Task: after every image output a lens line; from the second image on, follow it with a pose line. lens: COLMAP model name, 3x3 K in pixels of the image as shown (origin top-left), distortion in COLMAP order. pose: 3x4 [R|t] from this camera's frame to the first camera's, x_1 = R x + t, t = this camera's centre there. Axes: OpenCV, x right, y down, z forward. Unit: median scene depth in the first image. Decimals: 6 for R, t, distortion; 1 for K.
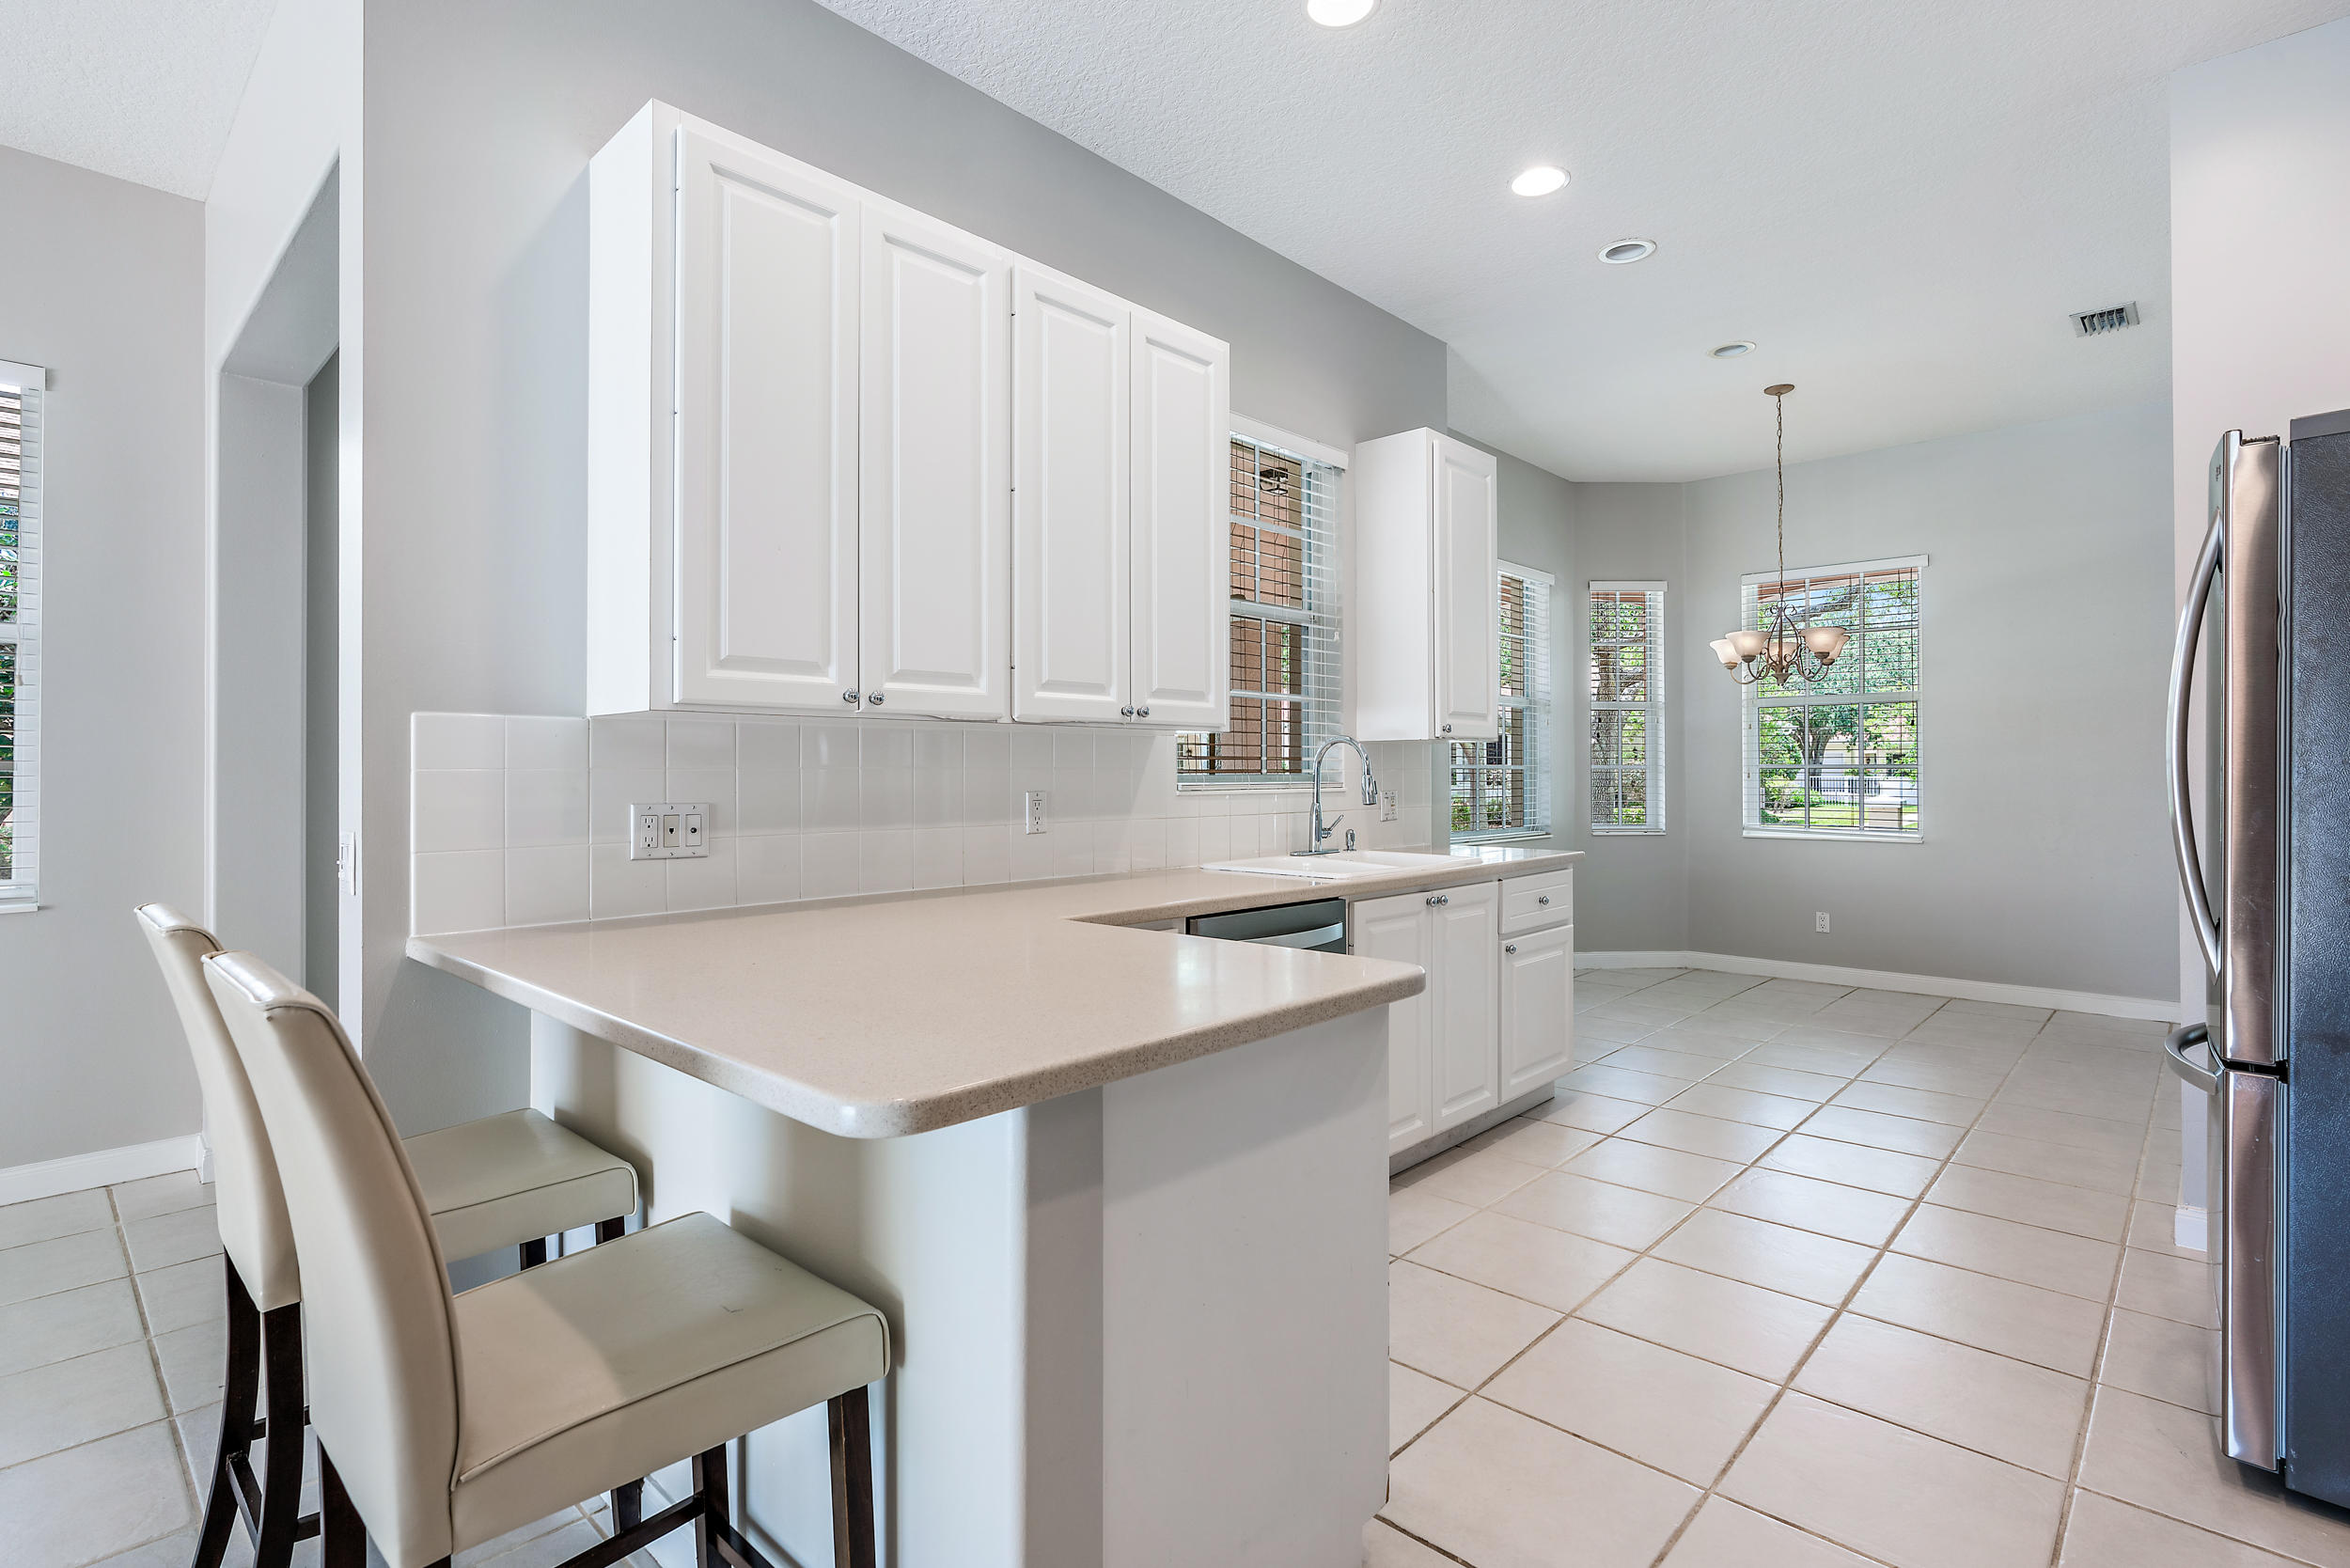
lens RADIAL K [[1144.0, 0, 1174.0], [0, 1144.0, 773.4], [0, 0, 1]] dist [0.000714, 0.000077]
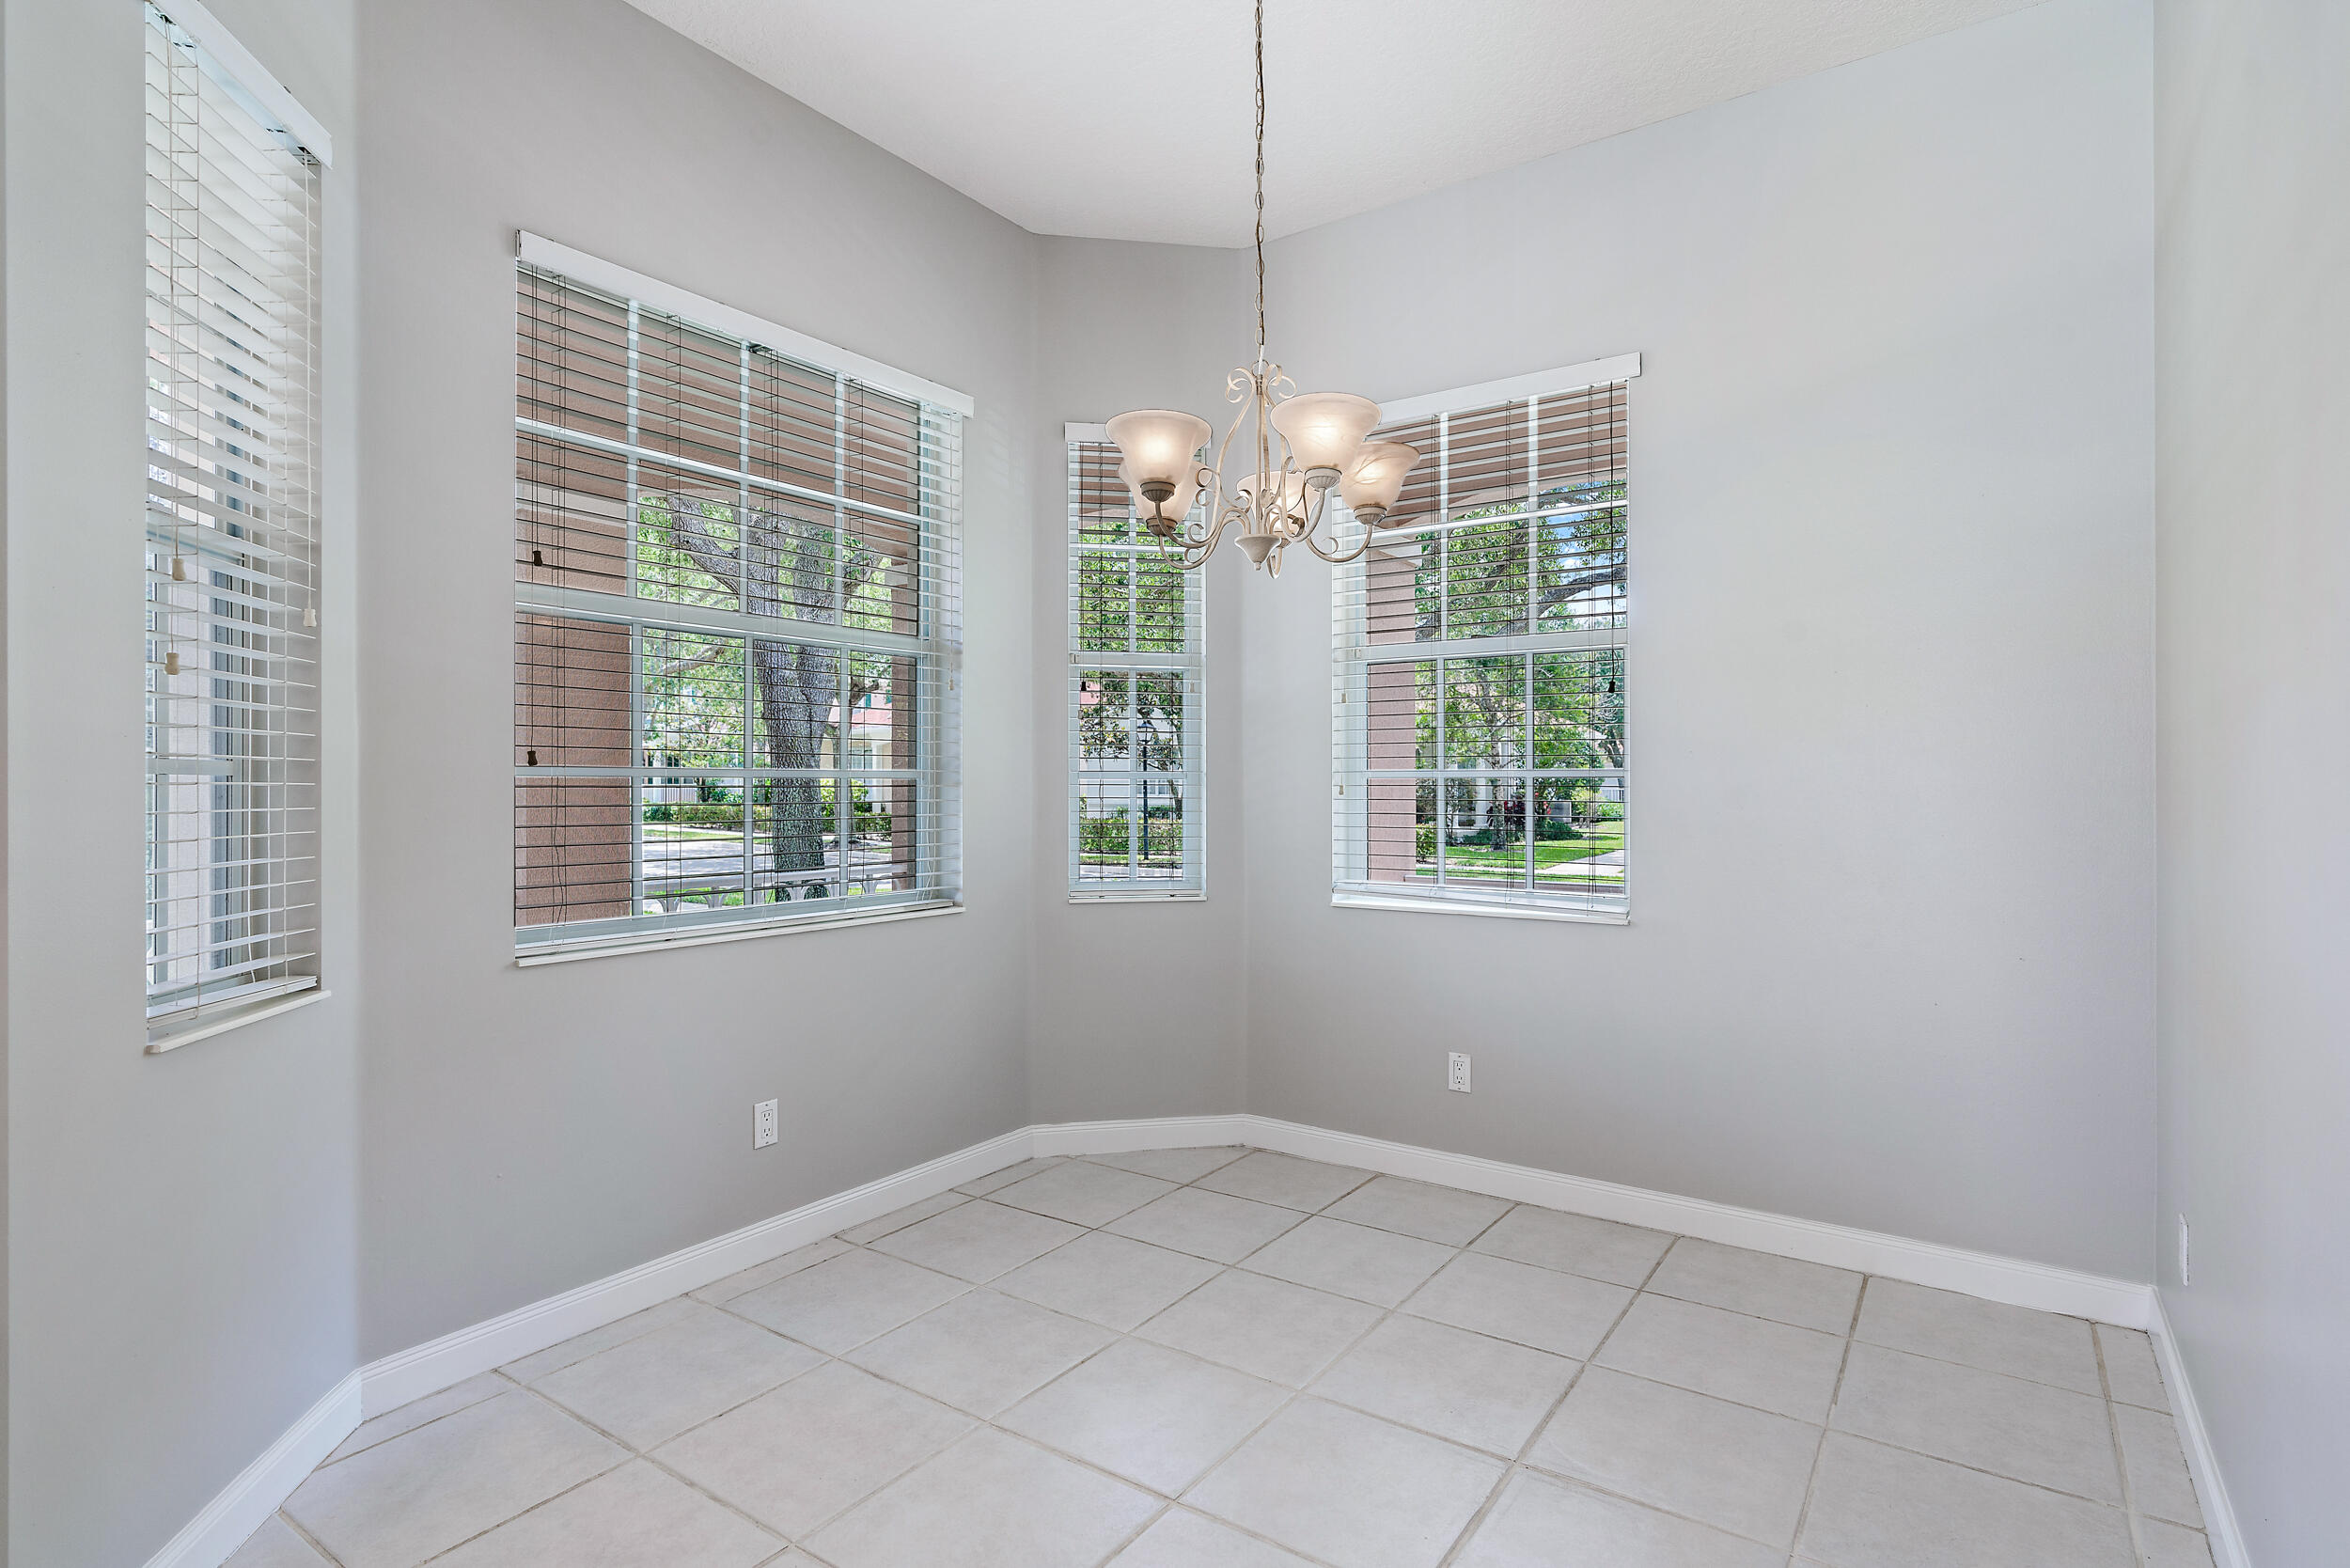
lens RADIAL K [[1223.2, 0, 1172.7], [0, 1223.2, 791.7], [0, 0, 1]] dist [-0.003329, 0.004489]
pose [[0.989585, 0.000694, 0.143945, 0.334137], [-0.001679, 0.999976, 0.006718, -0.001294], [-0.143937, -0.006890, 0.989563, 0.437769]]
